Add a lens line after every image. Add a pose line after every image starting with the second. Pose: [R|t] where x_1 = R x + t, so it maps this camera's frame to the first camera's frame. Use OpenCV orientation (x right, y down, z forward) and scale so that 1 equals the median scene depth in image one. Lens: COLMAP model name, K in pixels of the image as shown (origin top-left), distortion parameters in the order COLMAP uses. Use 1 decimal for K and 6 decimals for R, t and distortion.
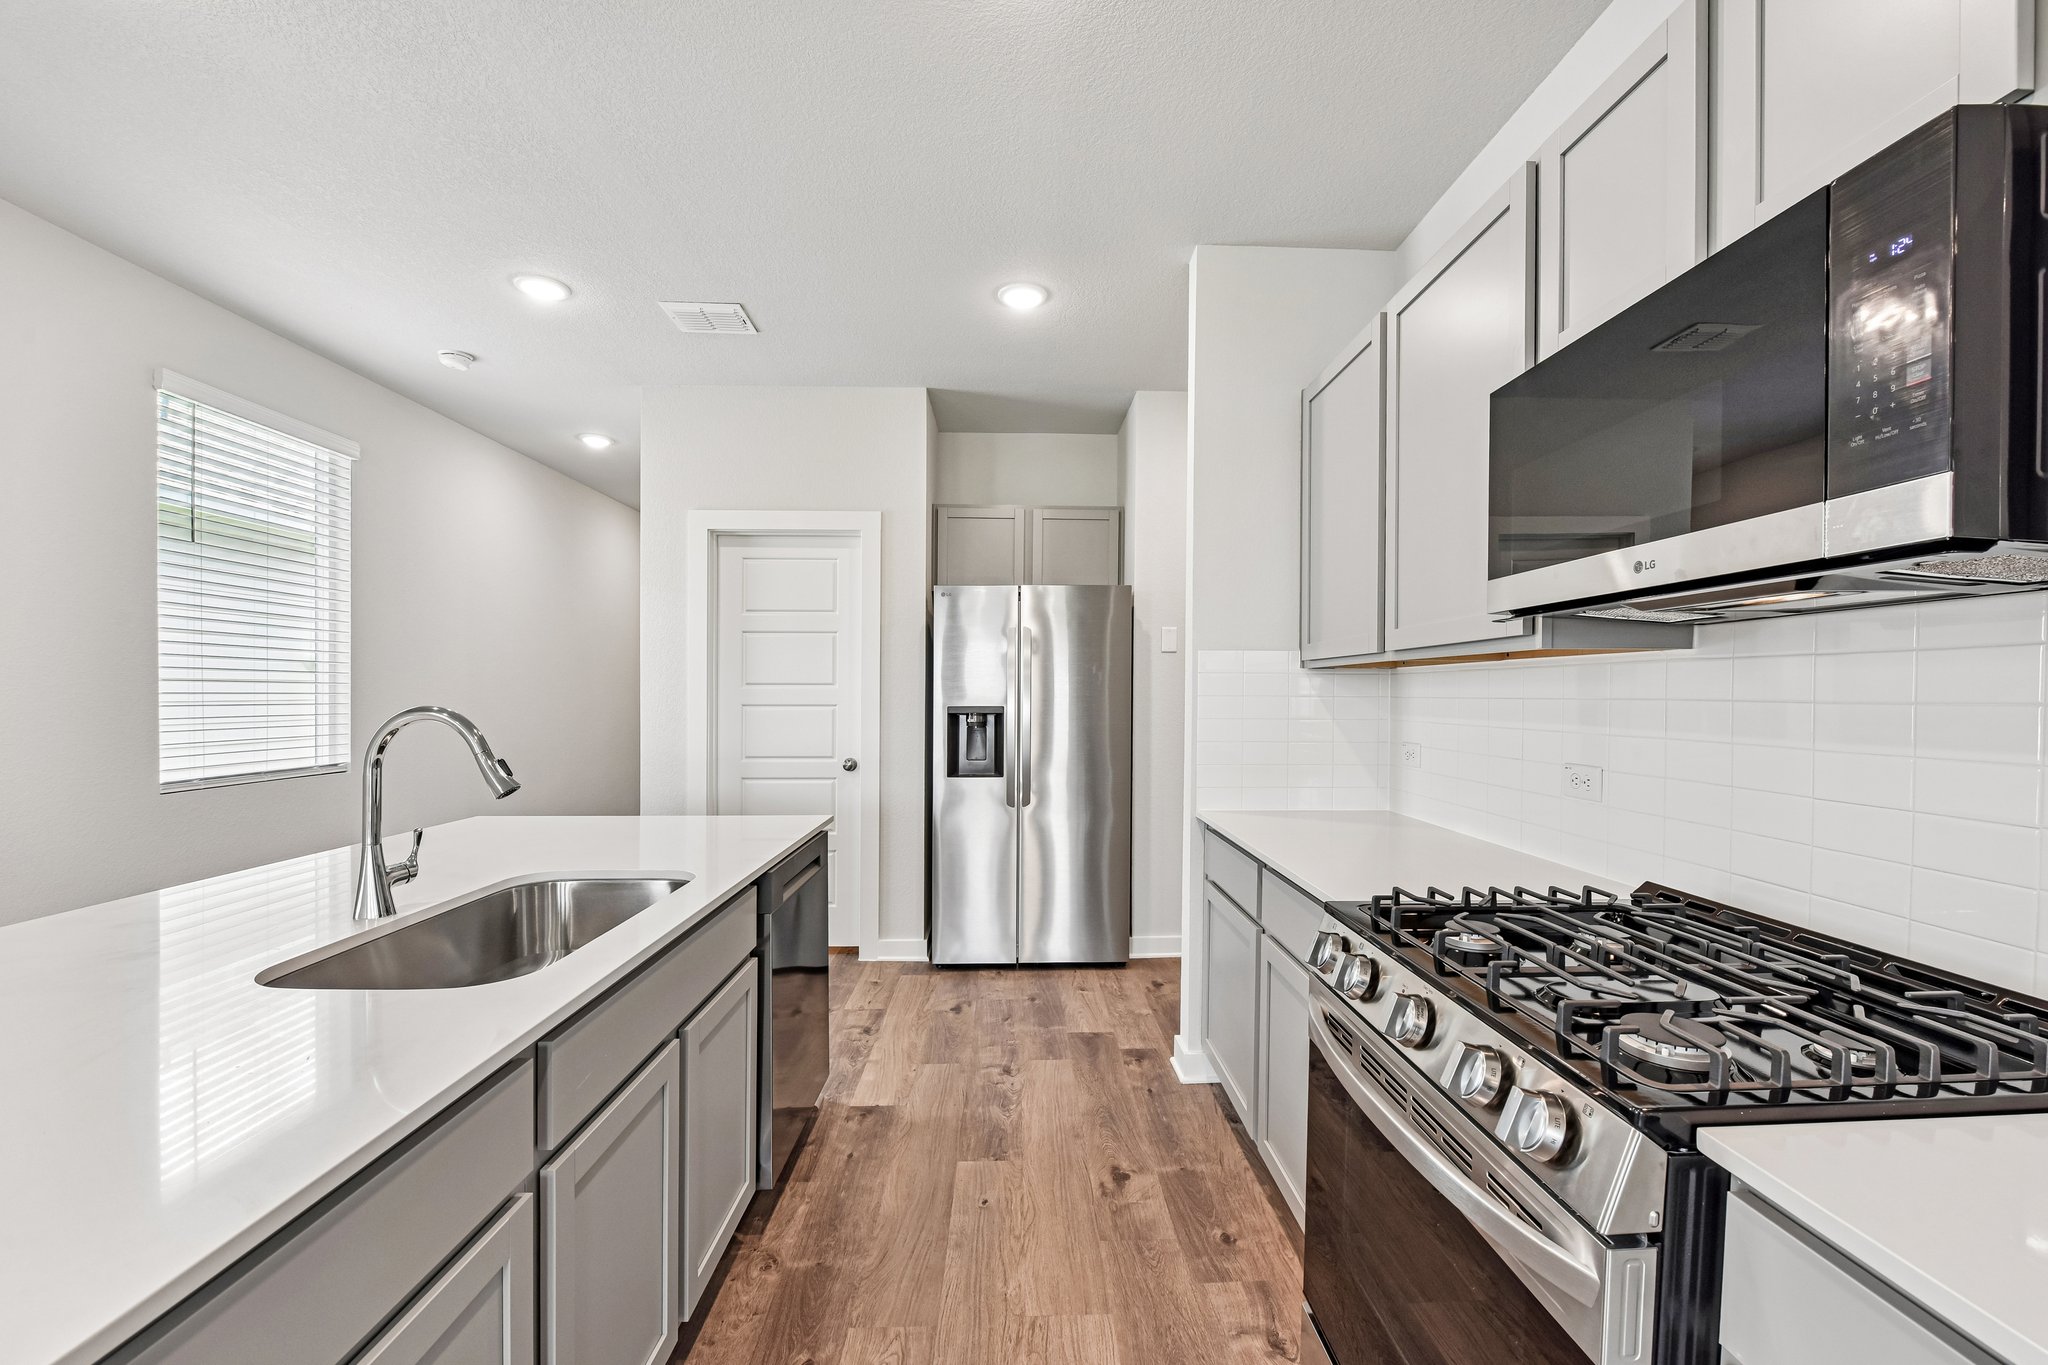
lens RADIAL K [[852.8, 0, 1005.0], [0, 852.8, 702.8], [0, 0, 1]] dist [-0.010311, -0.002067]
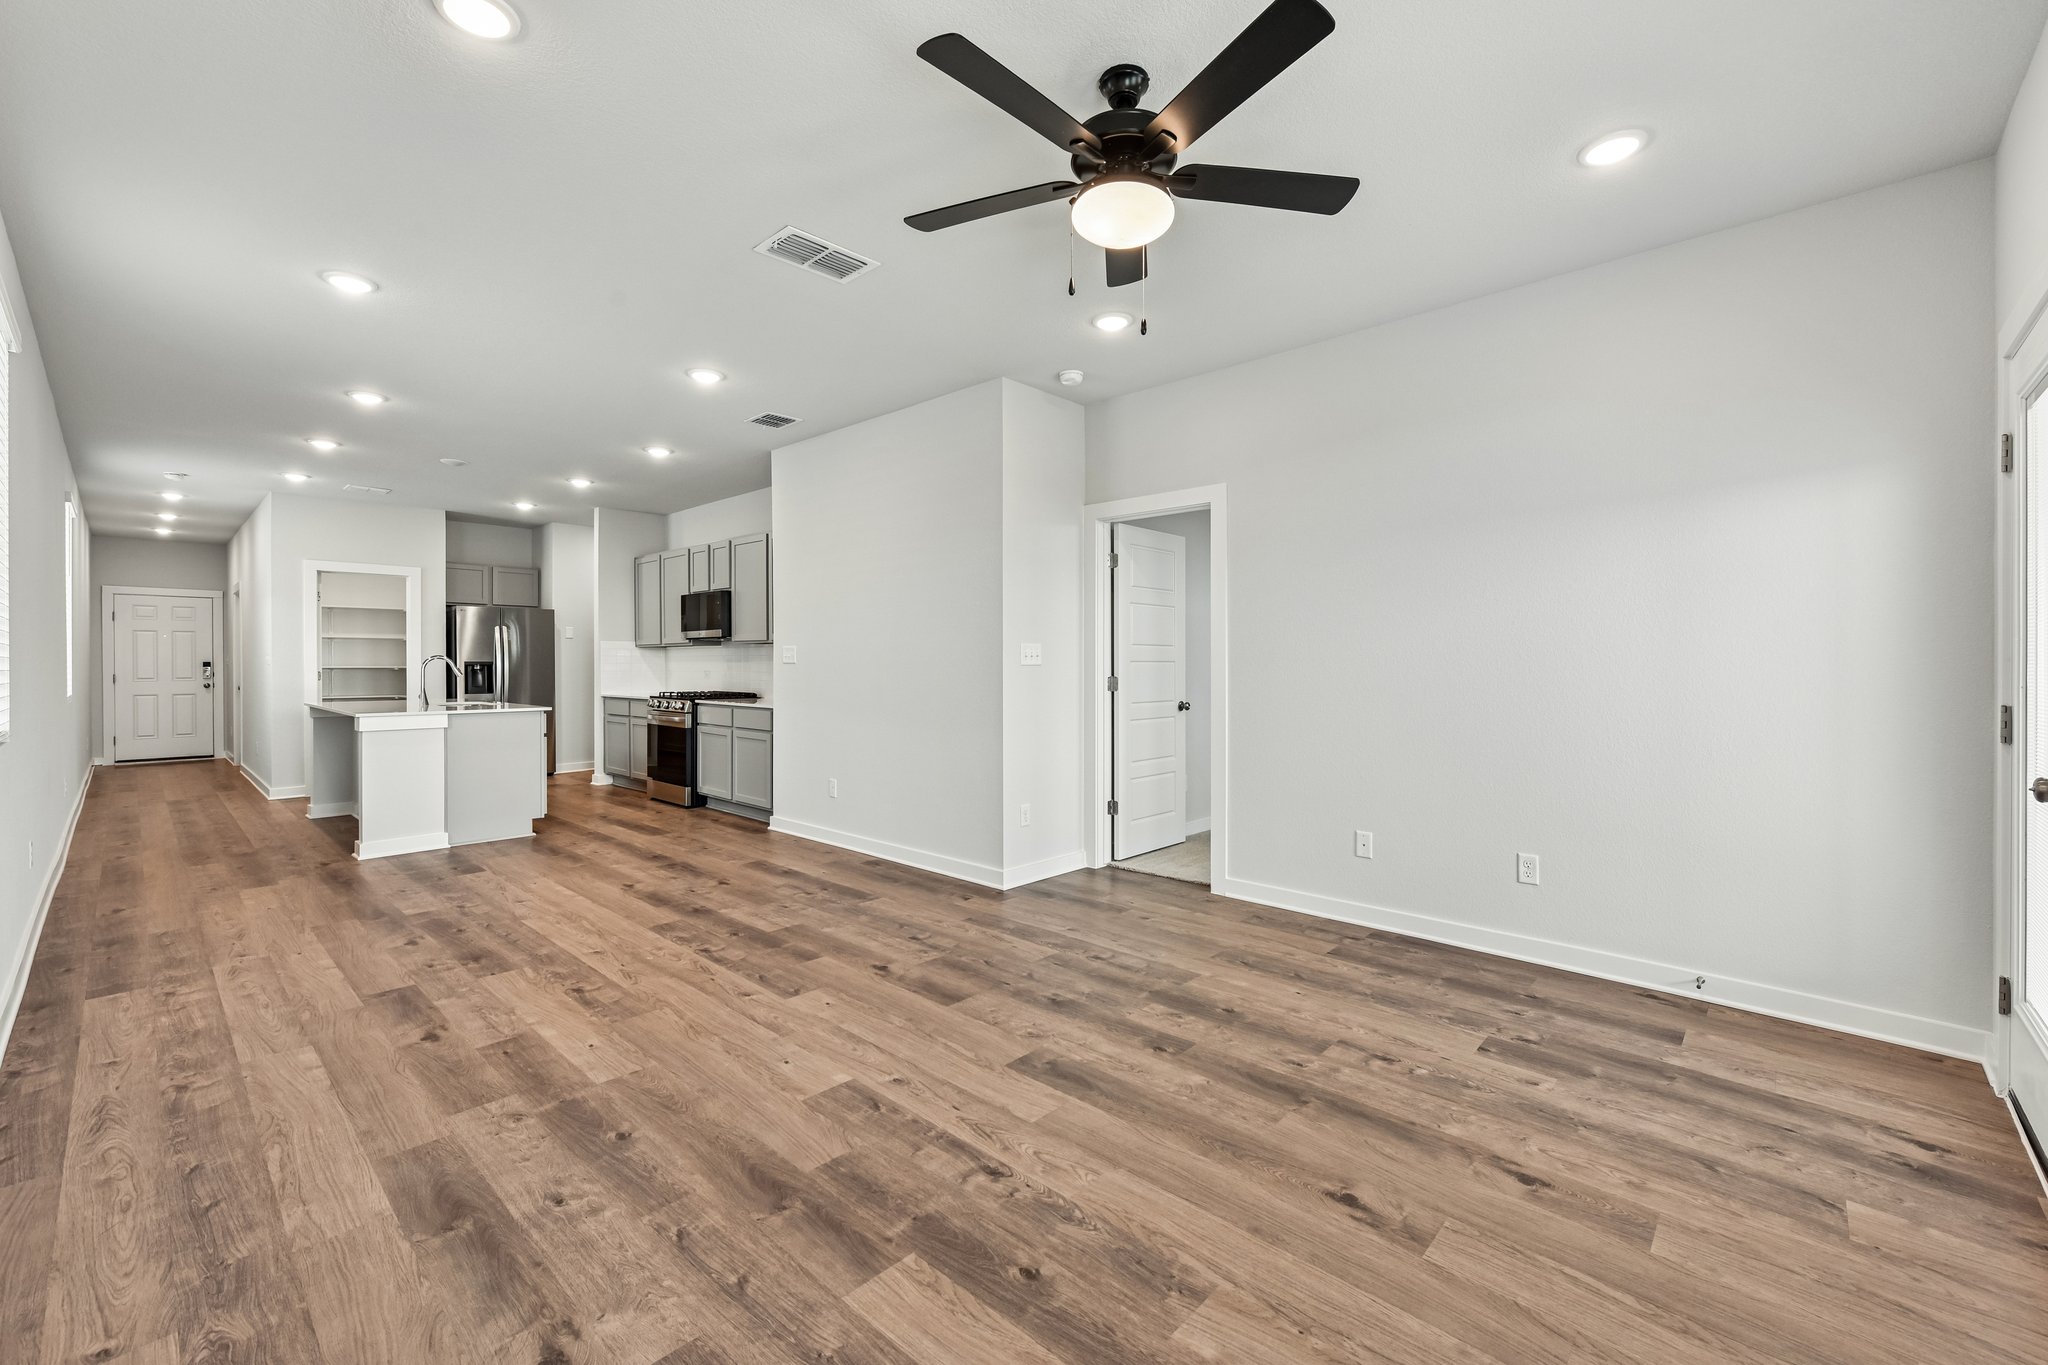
lens RADIAL K [[852.8, 0, 1020.9], [0, 852.8, 669.3], [0, 0, 1]] dist [-0.010311, -0.002067]
pose [[0.687138, -0.009027, 0.726471, -0.960254], [0.011082, 0.999937, 0.001943, 0.050942], [-0.726442, 0.006715, 0.687195, -2.192393]]
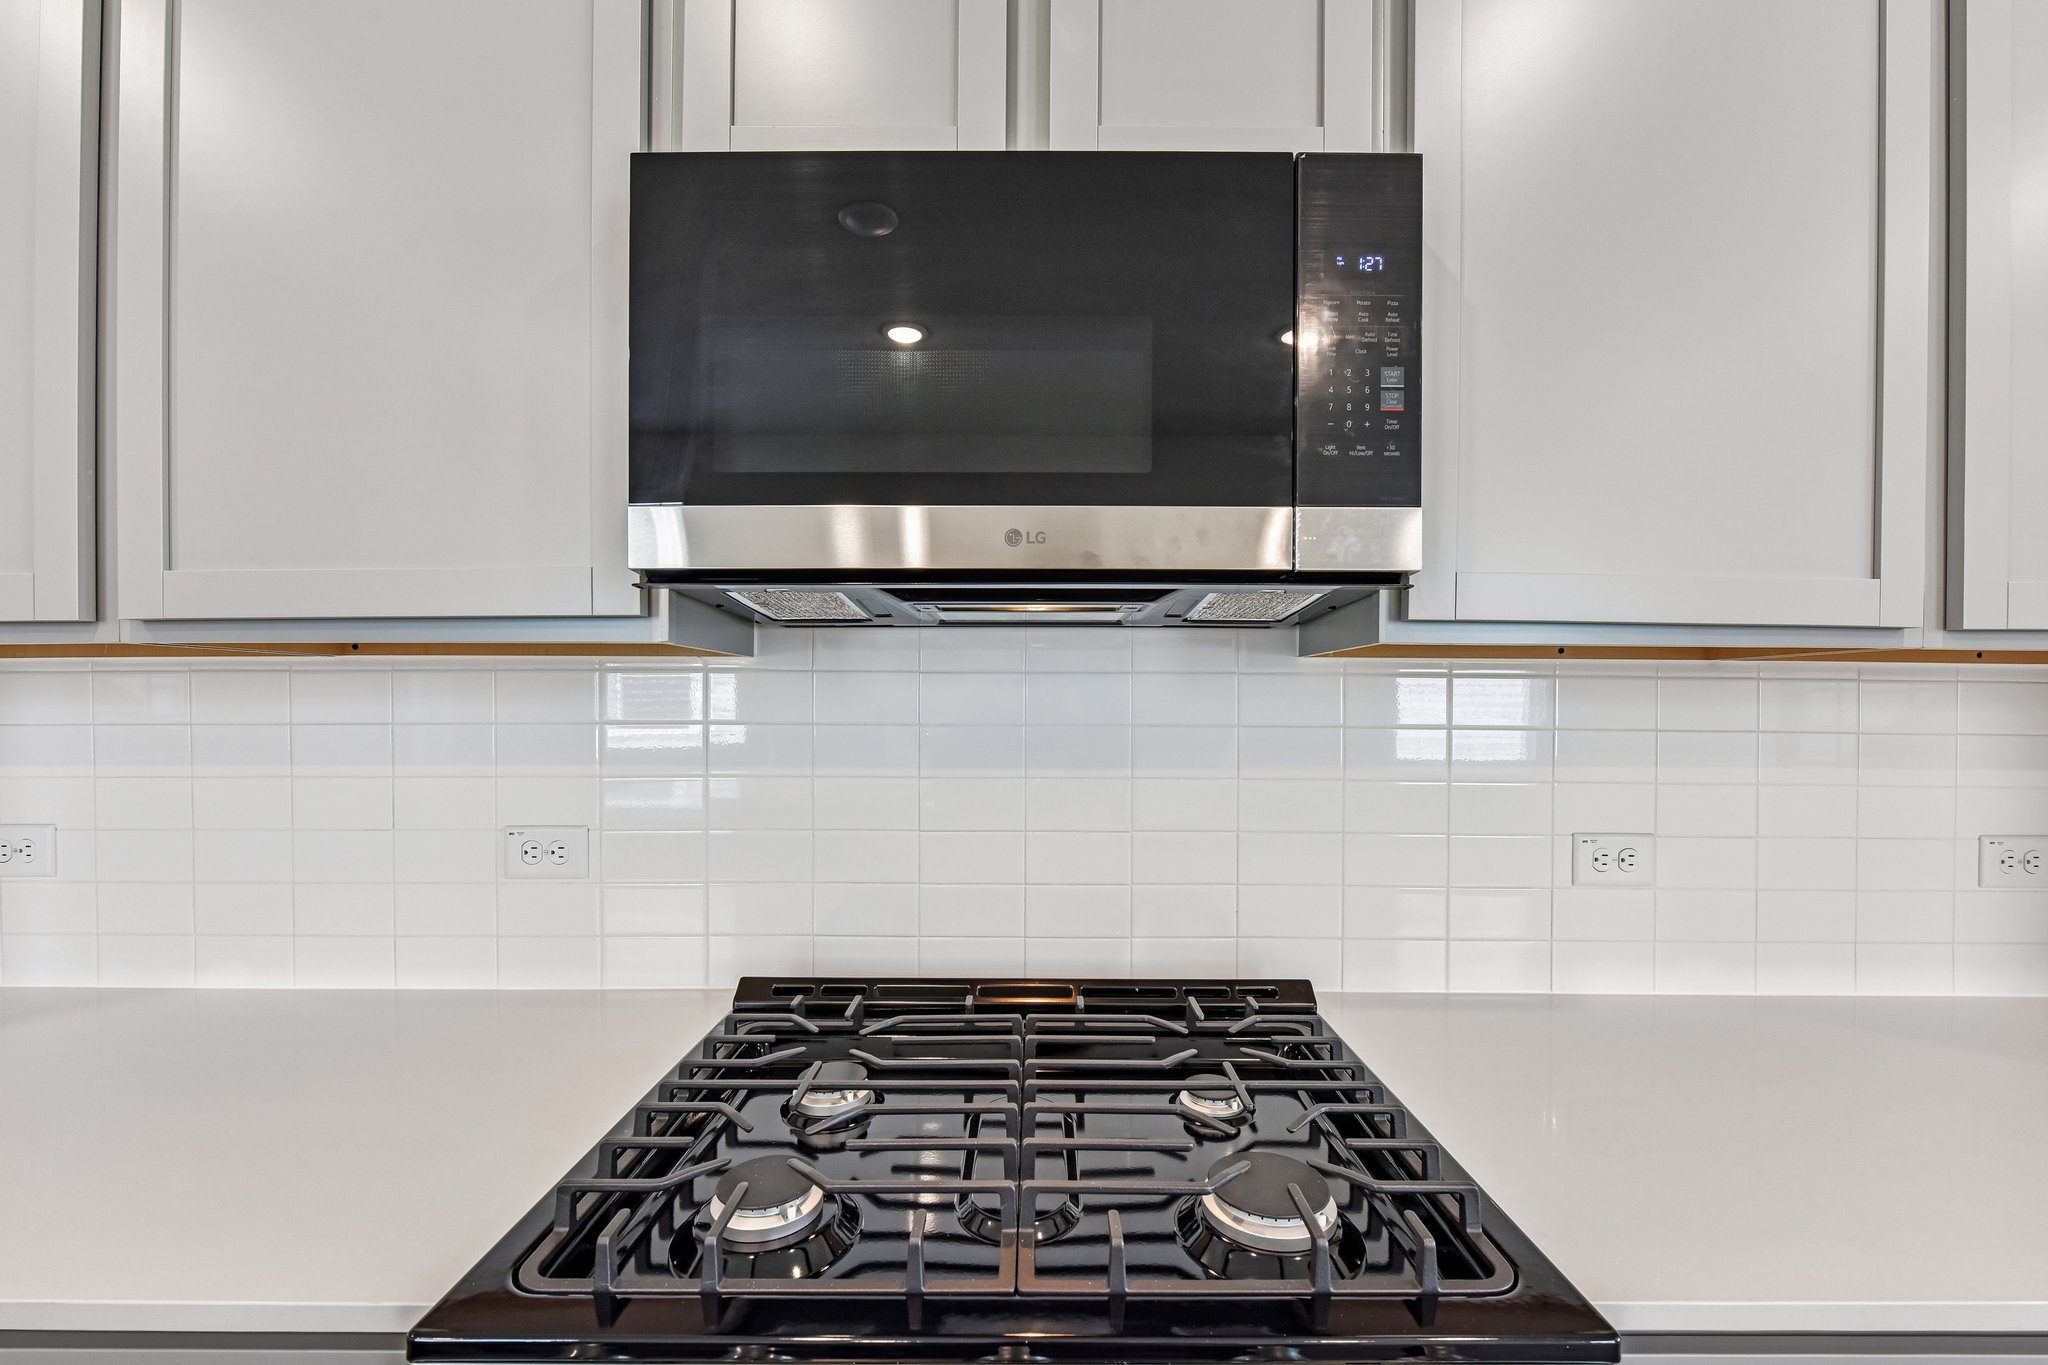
lens RADIAL K [[852.8, 0, 1051.1], [0, 852.8, 713.7], [0, 0, 1]] dist [-0.010311, -0.002067]
pose [[0.007573, -0.005538, 0.999956, 0.021944], [0.005931, 0.999967, 0.005493, -0.008543], [-0.999954, 0.005890, 0.007606, 0.395749]]
